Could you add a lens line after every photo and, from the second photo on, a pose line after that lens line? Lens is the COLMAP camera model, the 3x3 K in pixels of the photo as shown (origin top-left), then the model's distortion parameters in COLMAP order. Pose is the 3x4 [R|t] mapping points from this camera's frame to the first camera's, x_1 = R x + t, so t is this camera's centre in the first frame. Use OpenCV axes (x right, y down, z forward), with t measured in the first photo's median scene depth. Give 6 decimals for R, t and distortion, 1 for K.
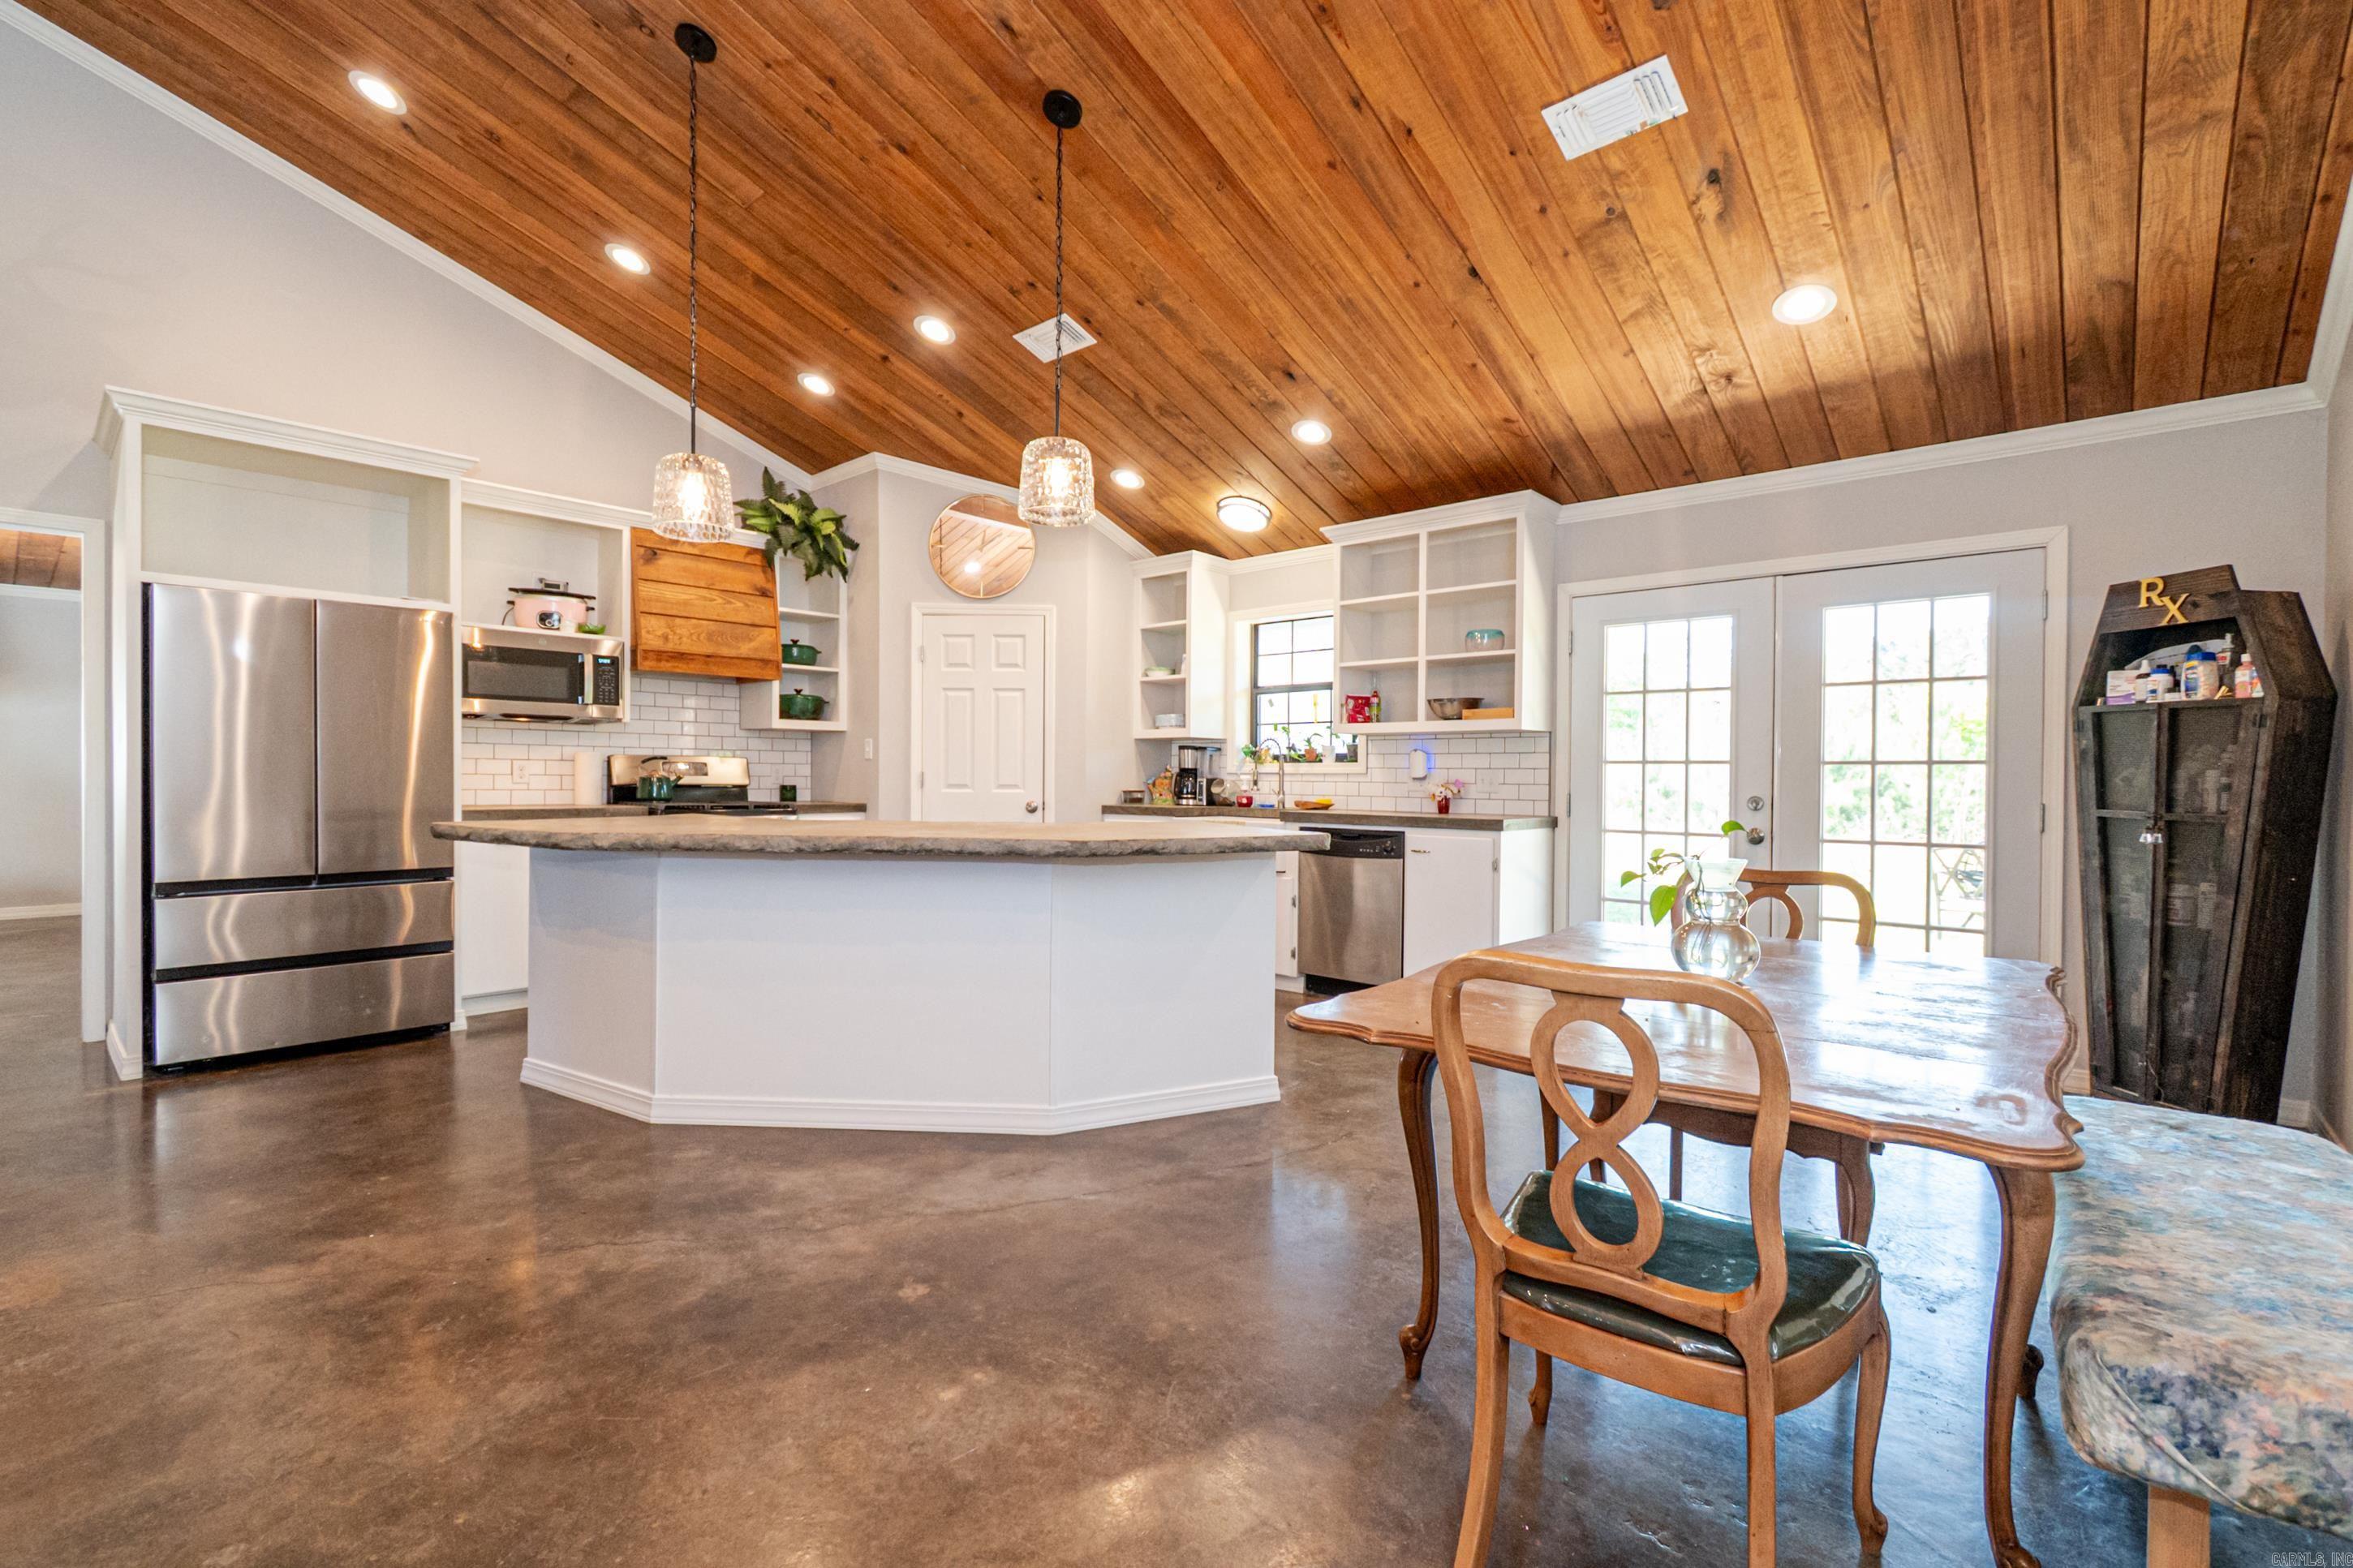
lens RADIAL K [[1041.4, 0, 1184.8], [0, 1041.4, 783.2], [0, 0, 1]] dist [0.011248, -0.006794]
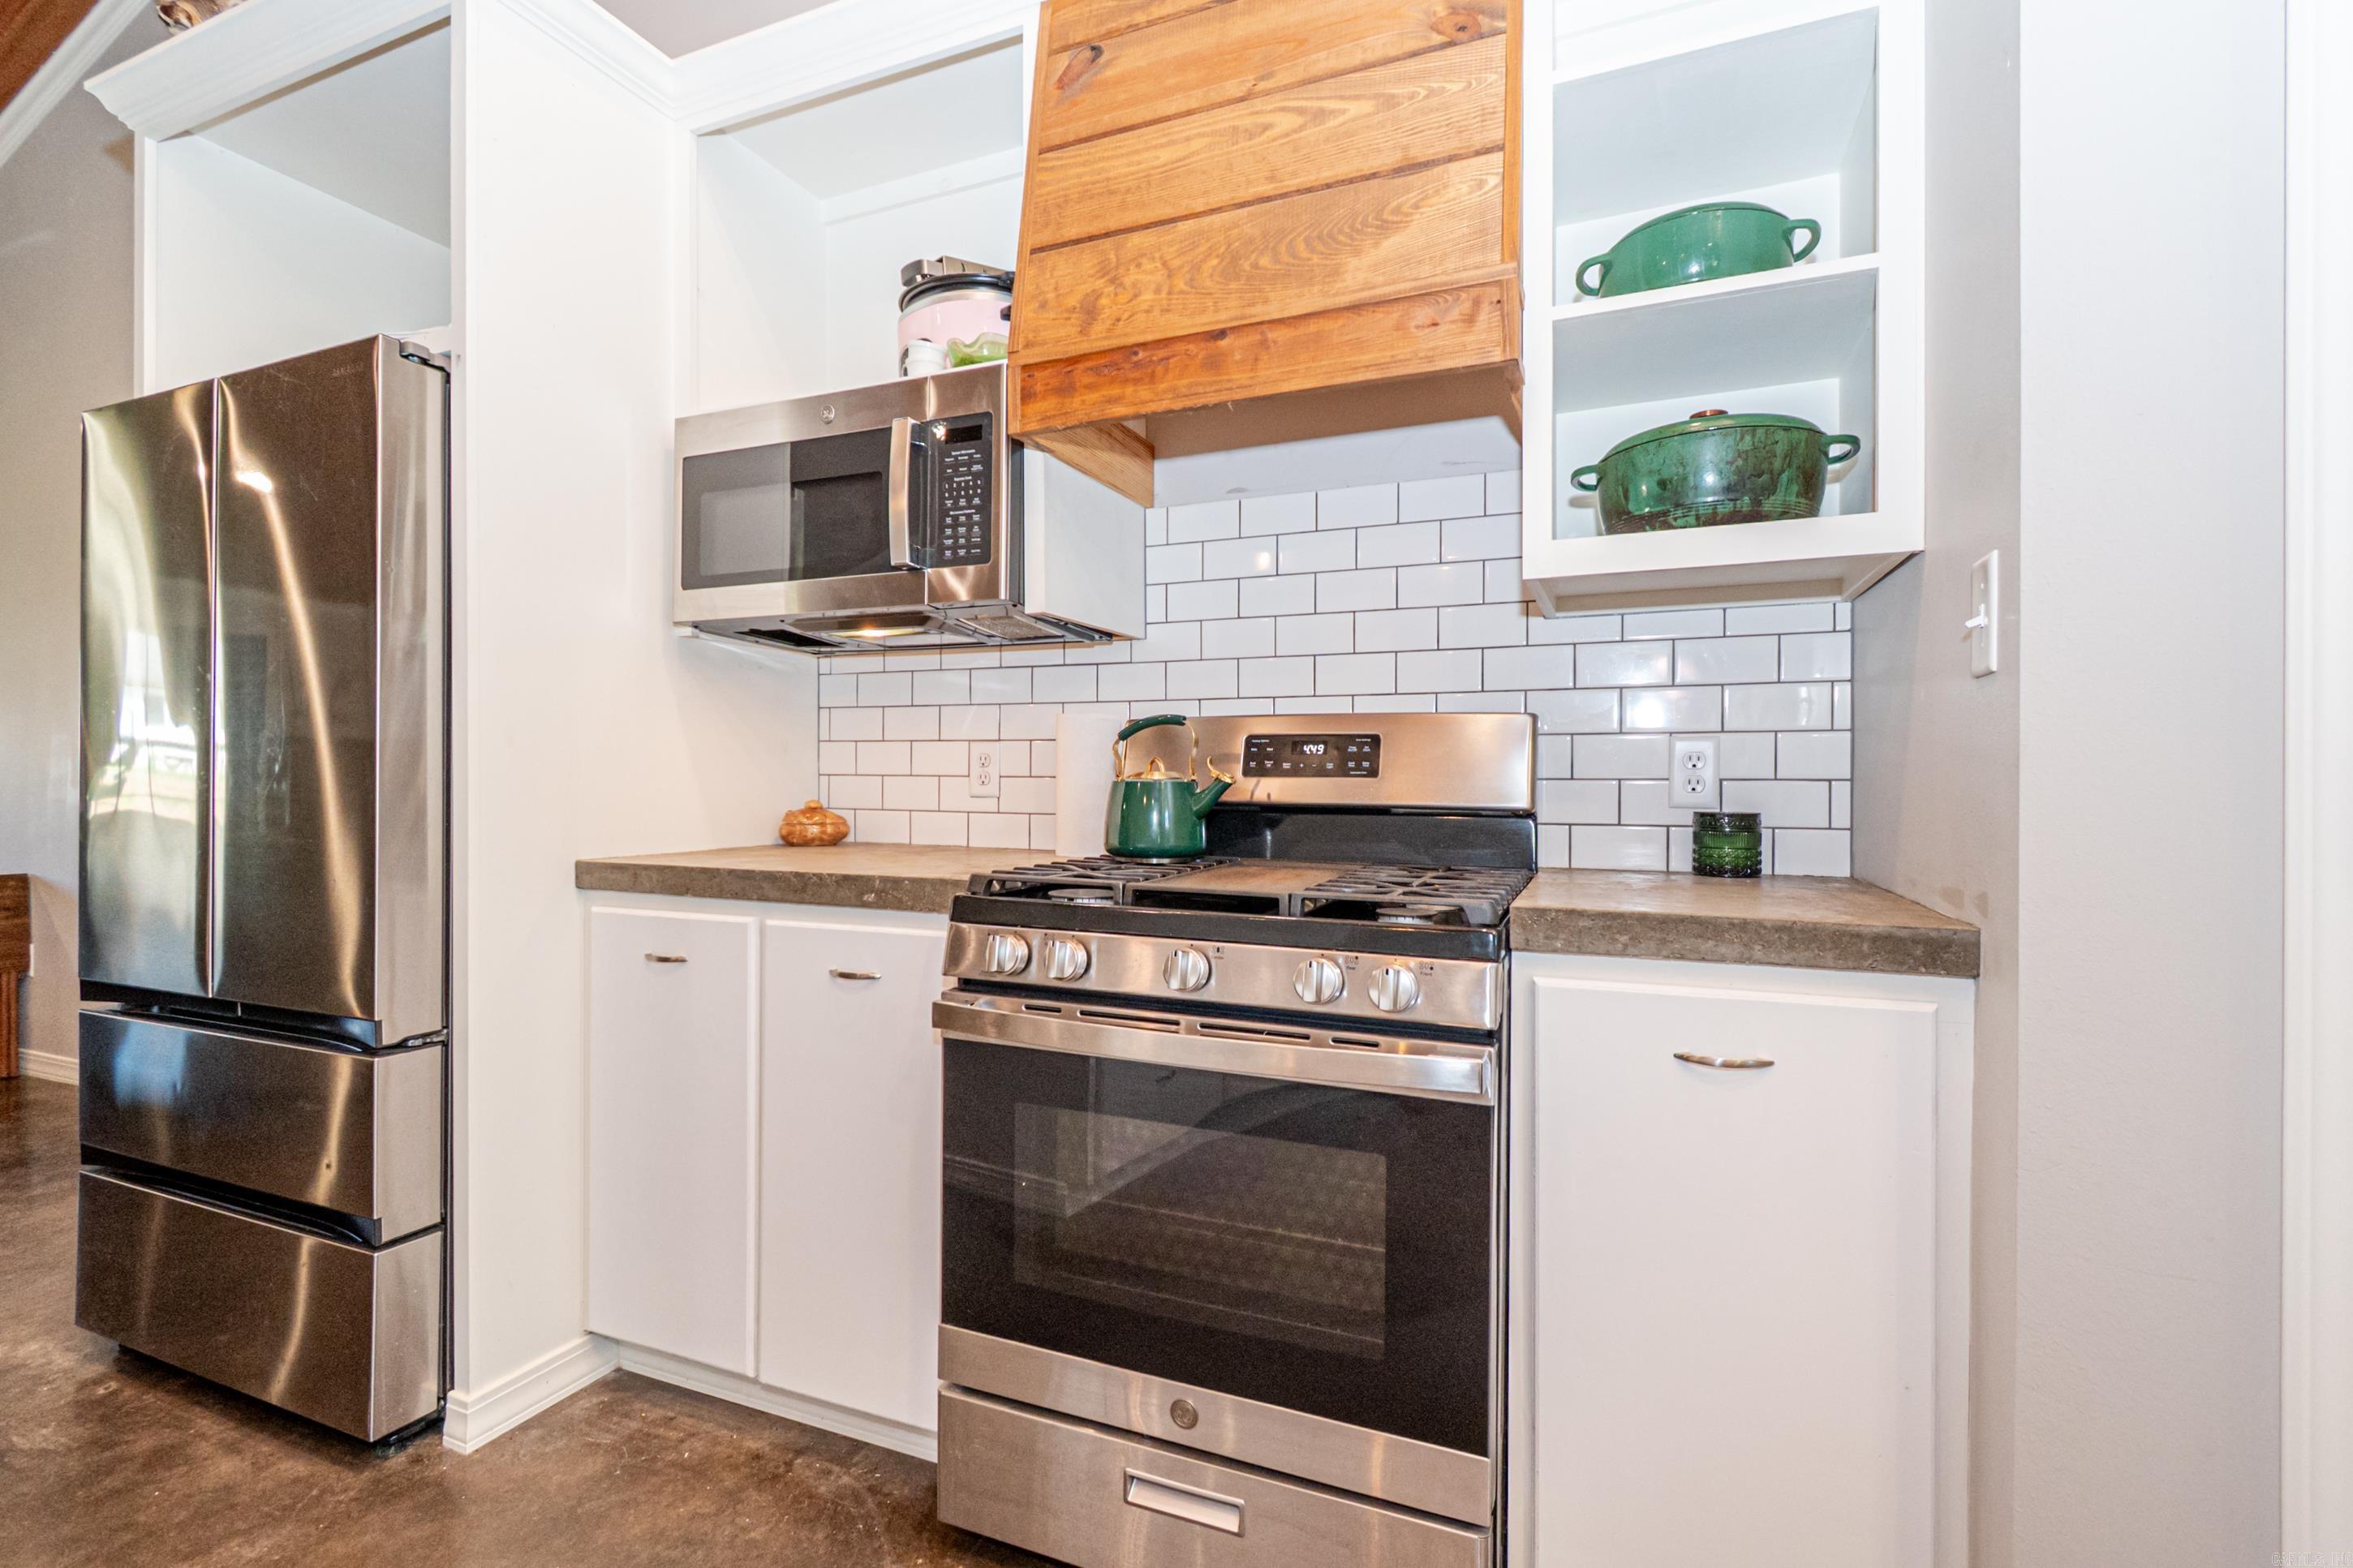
lens RADIAL K [[1069.7, 0, 1176.5], [0, 1069.7, 784.0], [0, 0, 1]] dist [0.001670, -0.000490]
pose [[0.311412, -0.003993, -0.950266, -0.260097], [-0.009056, 0.999933, -0.007169, -0.003495], [0.950232, 0.010838, 0.311355, 1.198334]]
